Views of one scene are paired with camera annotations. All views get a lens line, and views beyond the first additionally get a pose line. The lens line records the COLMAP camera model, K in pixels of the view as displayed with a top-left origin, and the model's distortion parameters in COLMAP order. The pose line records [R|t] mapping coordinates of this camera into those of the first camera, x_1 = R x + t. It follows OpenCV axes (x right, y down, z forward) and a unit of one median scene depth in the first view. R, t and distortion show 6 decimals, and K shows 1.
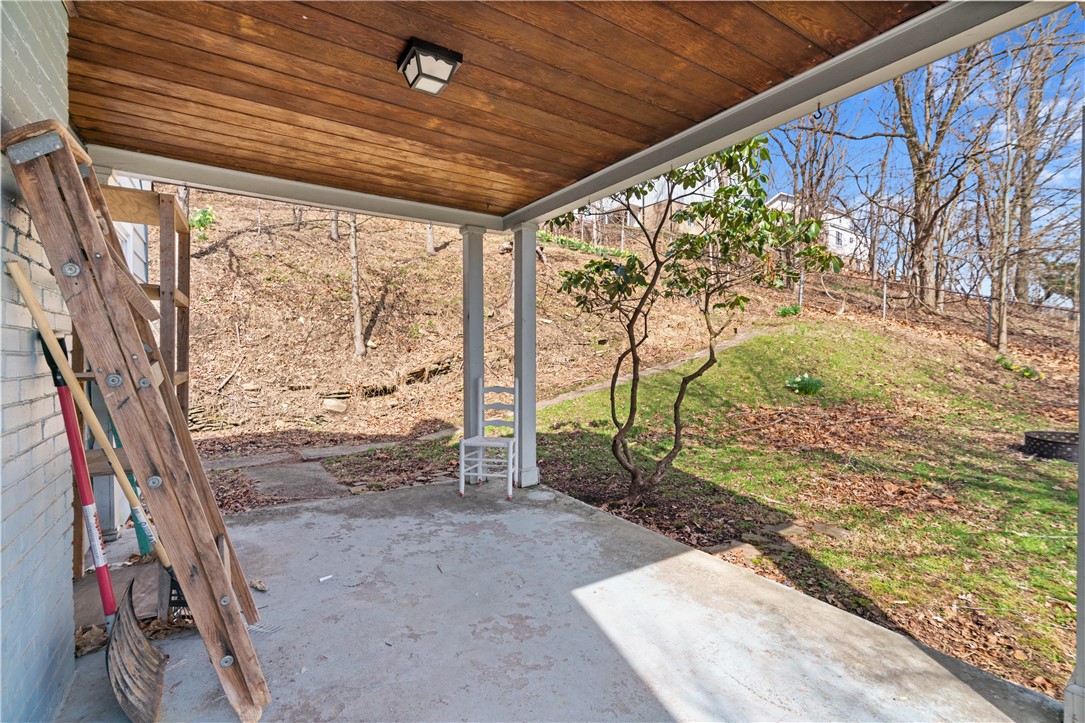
lens RADIAL K [[491.1, 0, 541.0], [0, 491.1, 351.5], [0, 0, 1]] dist [-0.002393, 0.000443]
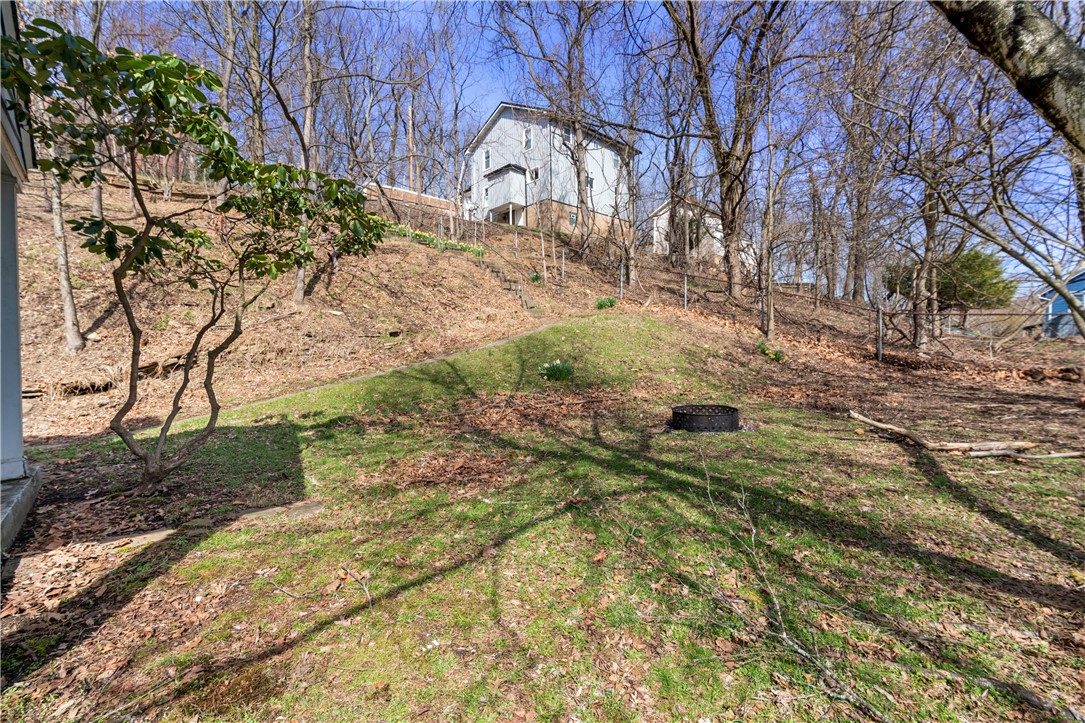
lens RADIAL K [[491.1, 0, 541.0], [0, 491.1, 351.5], [0, 0, 1]] dist [-0.002393, 0.000443]
pose [[0.989935, -0.015894, 0.140624, 0.329440], [0.016763, 0.999847, -0.005001, 0.029614], [-0.140523, 0.007308, 0.990050, 0.009661]]
